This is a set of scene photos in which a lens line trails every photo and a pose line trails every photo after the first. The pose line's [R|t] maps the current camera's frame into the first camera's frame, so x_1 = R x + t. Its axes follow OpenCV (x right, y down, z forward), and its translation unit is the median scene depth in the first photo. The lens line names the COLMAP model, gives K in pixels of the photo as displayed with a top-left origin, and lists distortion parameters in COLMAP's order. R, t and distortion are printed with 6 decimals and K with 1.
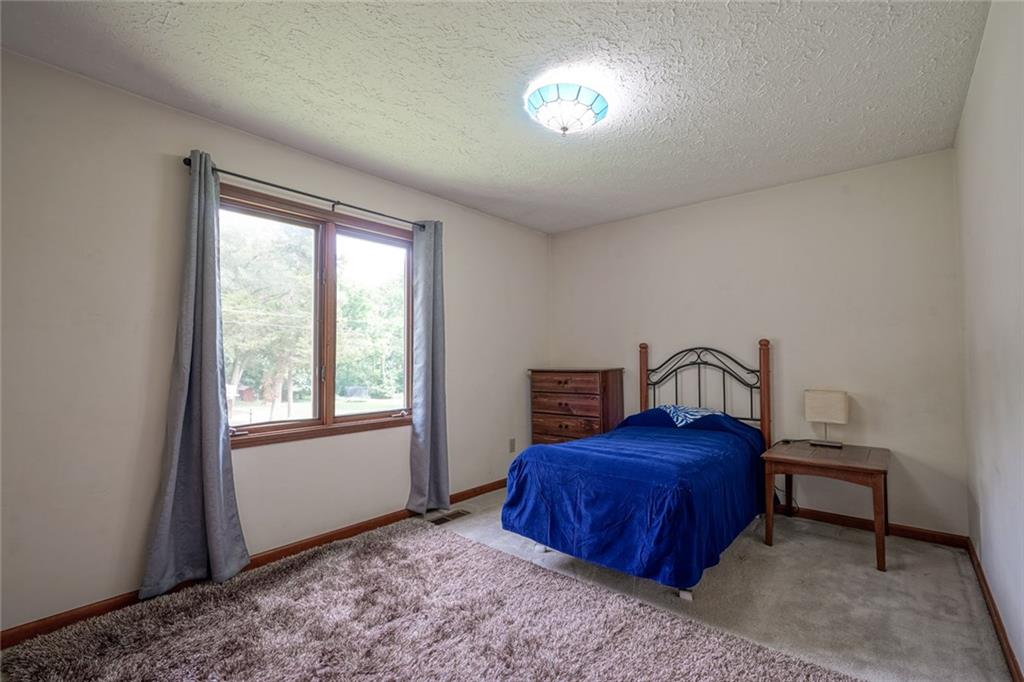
lens RADIAL K [[470.4, 0, 503.5], [0, 470.4, 343.9], [0, 0, 1]] dist [-0.003679, 0.000287]
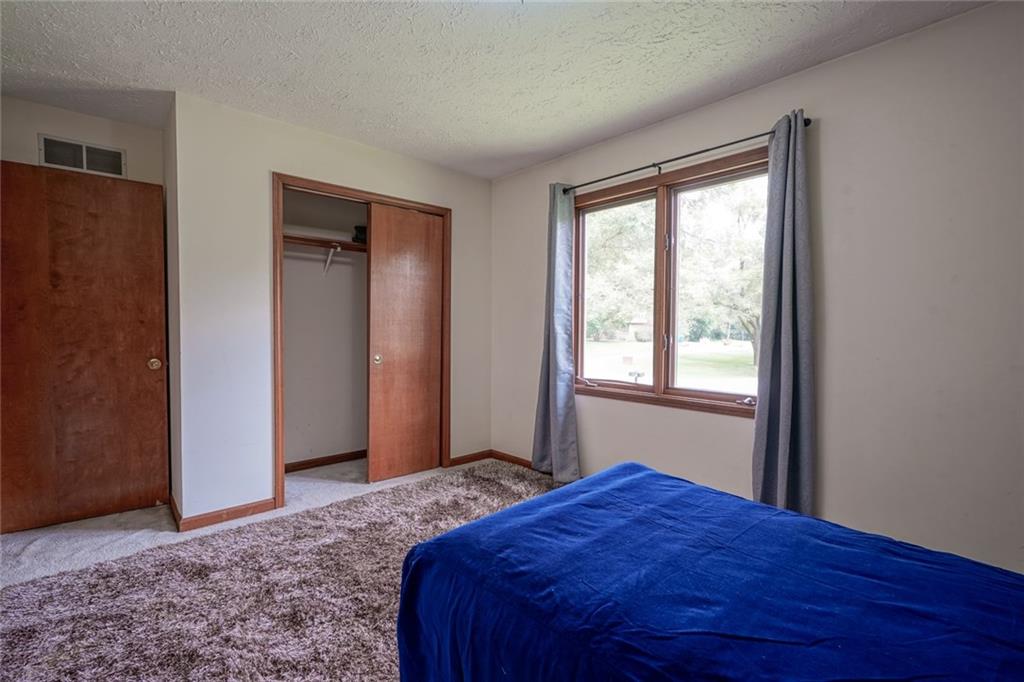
lens RADIAL K [[470.4, 0, 503.5], [0, 470.4, 343.9], [0, 0, 1]] dist [-0.003679, 0.000287]
pose [[-0.143782, 0.049603, -0.988366, 0.652114], [0.036447, 0.998331, 0.044801, 0.009158], [0.988938, -0.029581, -0.145350, 0.819941]]
